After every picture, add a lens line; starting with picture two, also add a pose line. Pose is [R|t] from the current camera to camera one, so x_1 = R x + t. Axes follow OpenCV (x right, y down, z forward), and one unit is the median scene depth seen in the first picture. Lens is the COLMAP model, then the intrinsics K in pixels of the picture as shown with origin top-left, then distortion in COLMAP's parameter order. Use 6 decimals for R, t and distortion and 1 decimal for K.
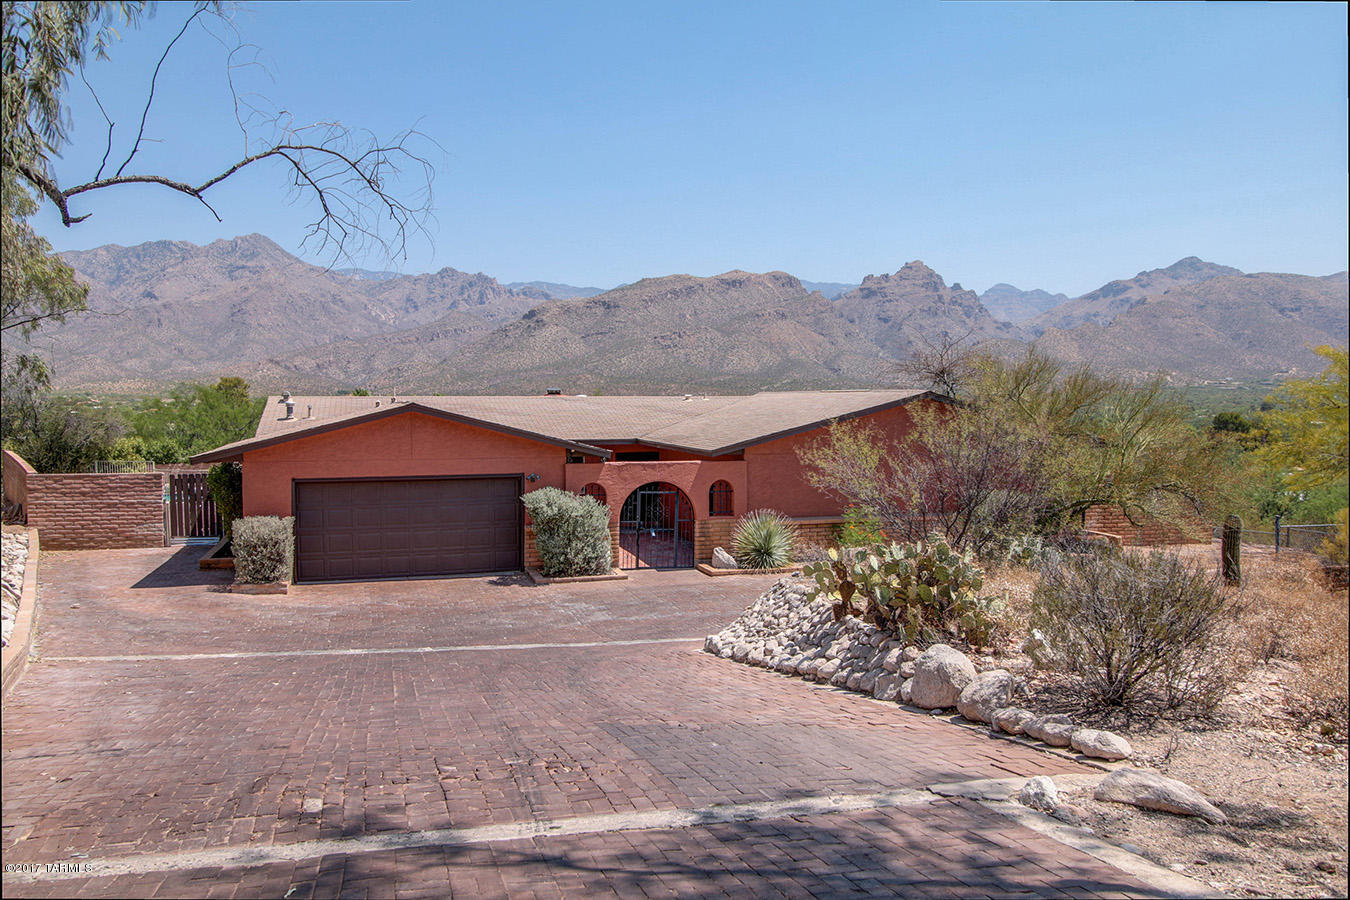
lens RADIAL K [[1027.8, 0, 675.0], [0, 1027.8, 450.0], [0, 0, 1]] dist [-0.000487, -0.001141]
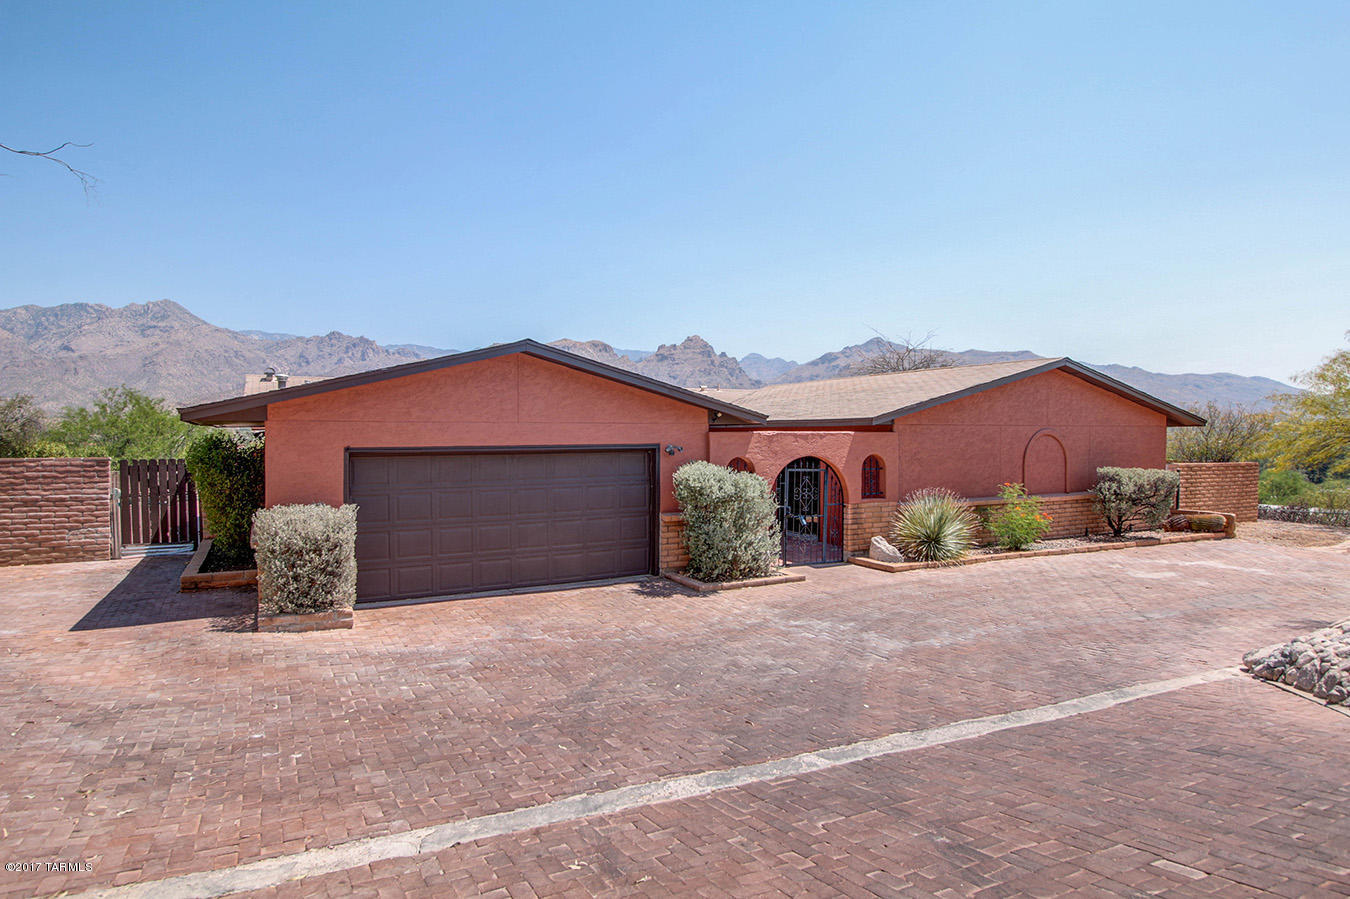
lens RADIAL K [[760.8, 0, 669.7], [0, 760.8, 450.4], [0, 0, 1]] dist [0.013145, -0.012349]
pose [[0.980598, -0.005759, 0.195946, -0.251779], [0.011536, 0.999531, -0.028354, 0.043633], [-0.195691, 0.030065, 0.980205, 0.457854]]
